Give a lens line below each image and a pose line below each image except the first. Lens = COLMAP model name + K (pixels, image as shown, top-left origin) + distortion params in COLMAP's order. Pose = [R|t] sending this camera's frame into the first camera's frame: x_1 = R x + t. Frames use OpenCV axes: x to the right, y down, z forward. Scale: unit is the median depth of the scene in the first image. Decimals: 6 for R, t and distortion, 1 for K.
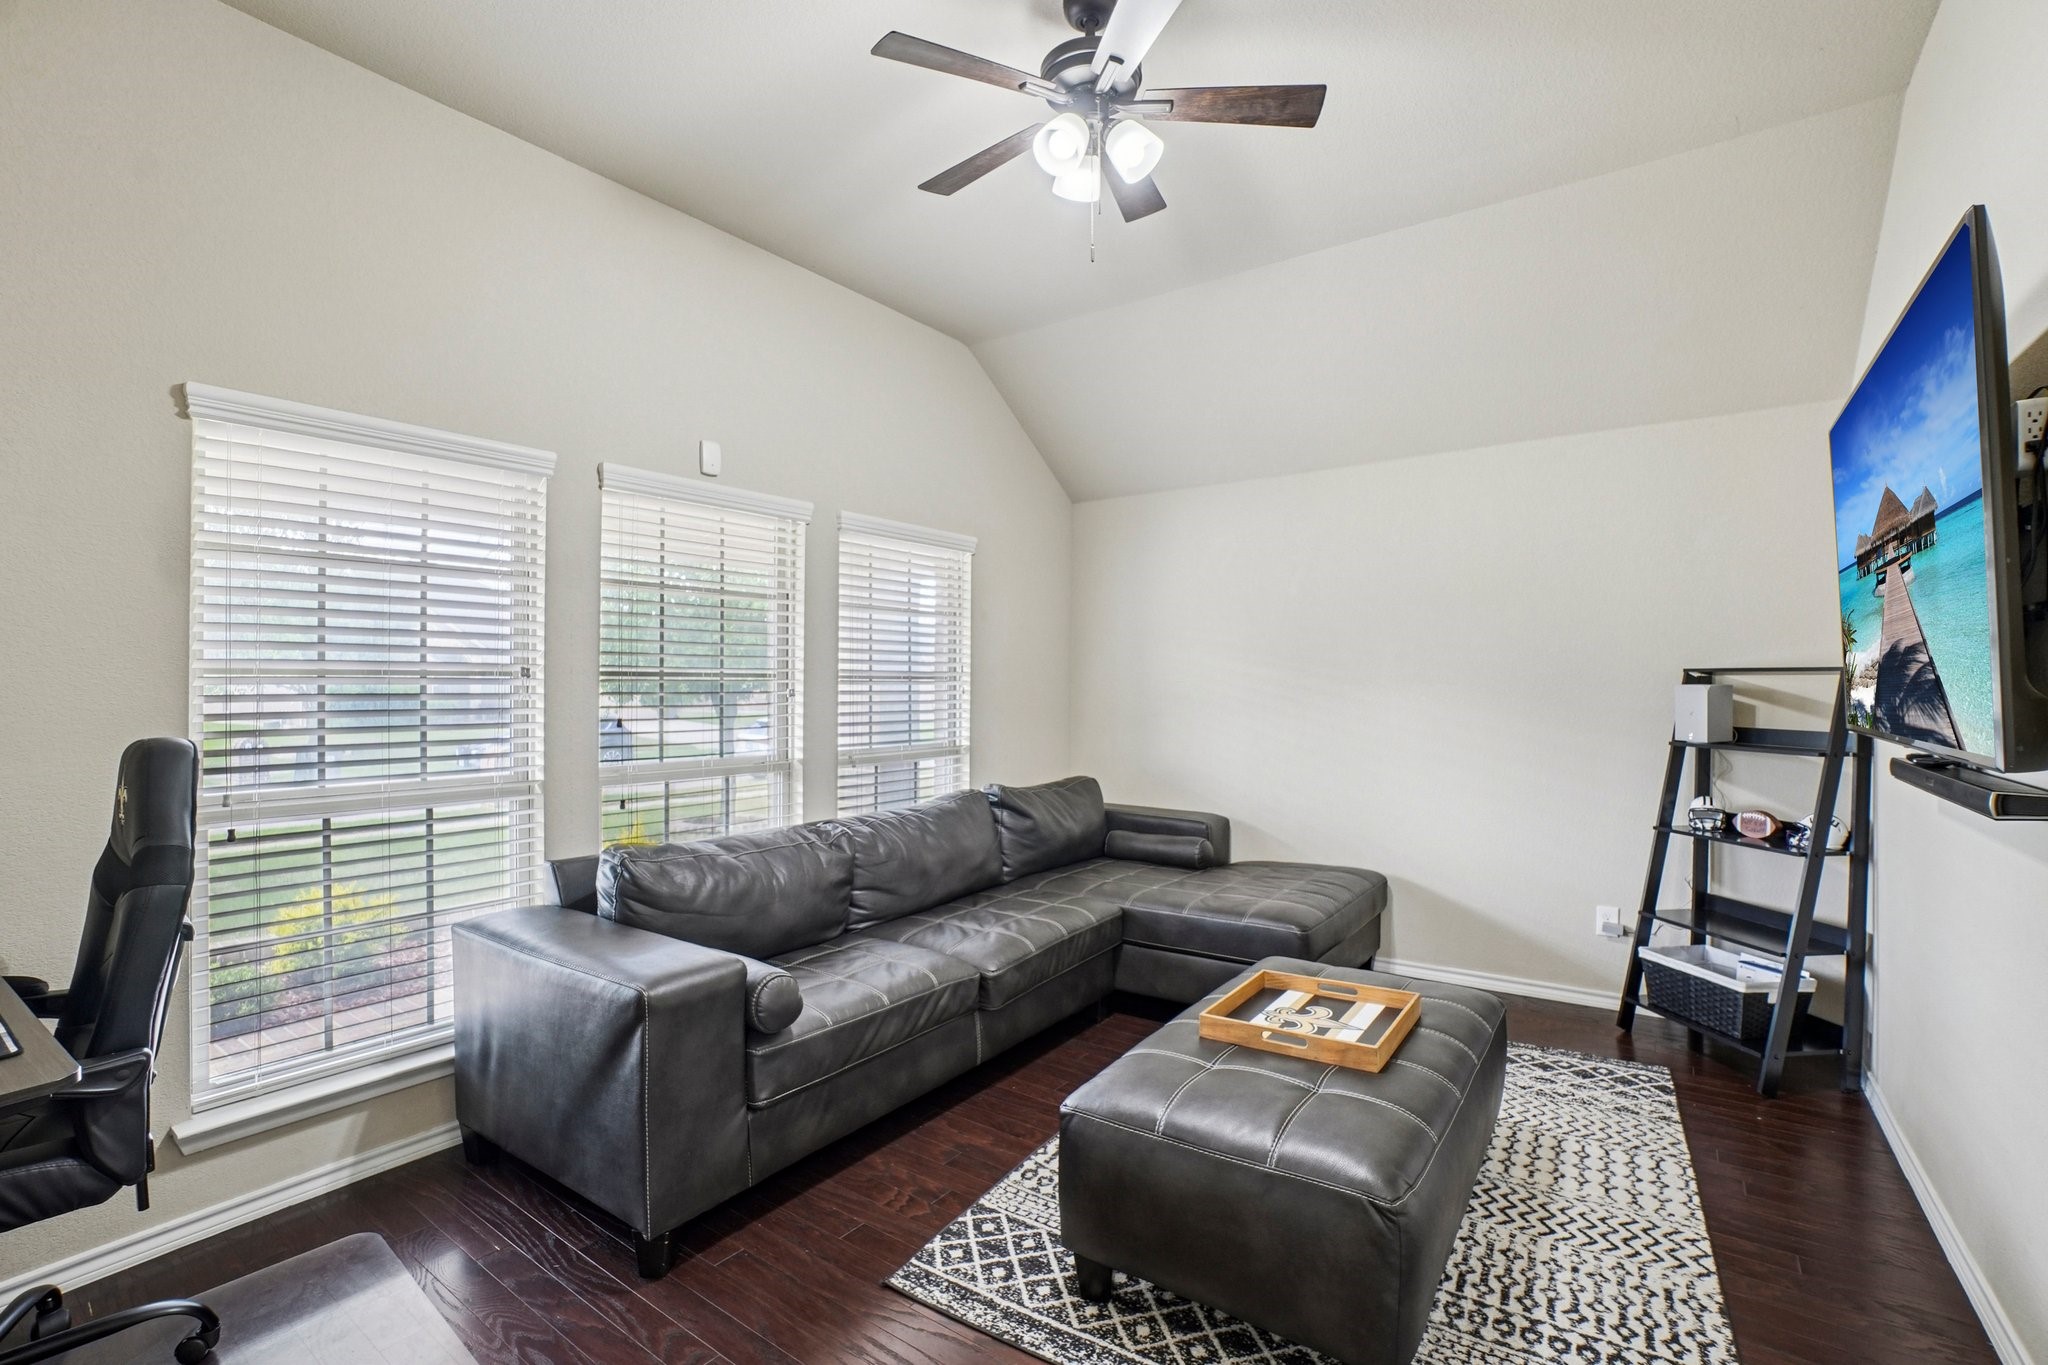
lens RADIAL K [[906.5, 0, 1023.8], [0, 906.5, 668.4], [0, 0, 1]] dist [-0.000952, -0.000056]
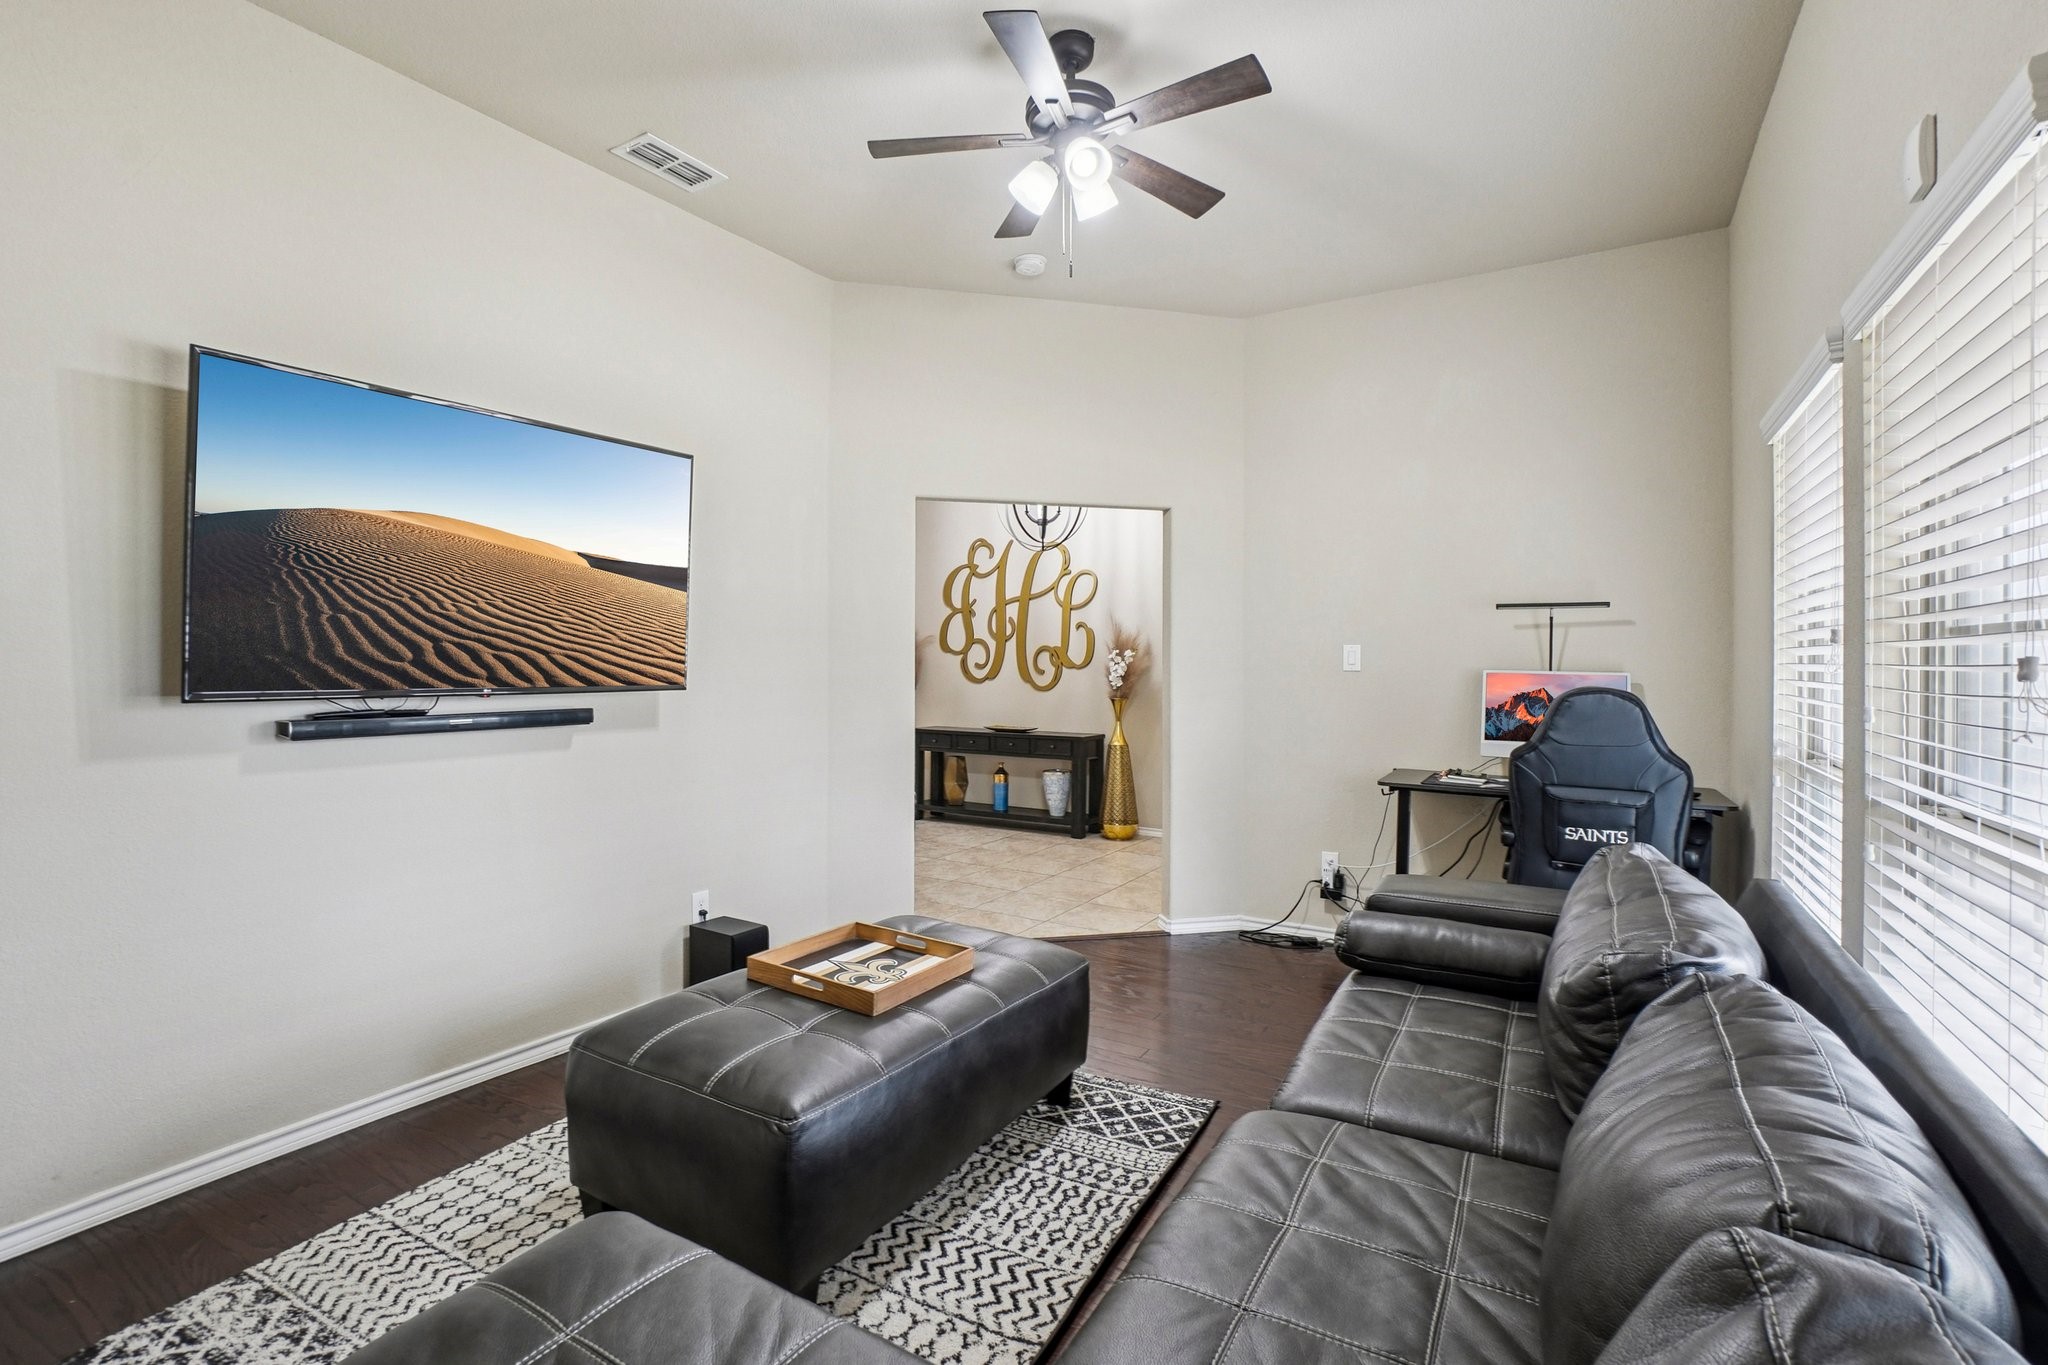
lens RADIAL K [[906.5, 0, 1027.1], [0, 906.5, 670.1], [0, 0, 1]] dist [-0.000952, -0.000056]
pose [[-0.996570, -0.005504, -0.082574, 0.217637], [-0.003753, 0.999765, -0.021343, 0.060544], [0.082672, -0.020960, -0.996356, 2.092886]]
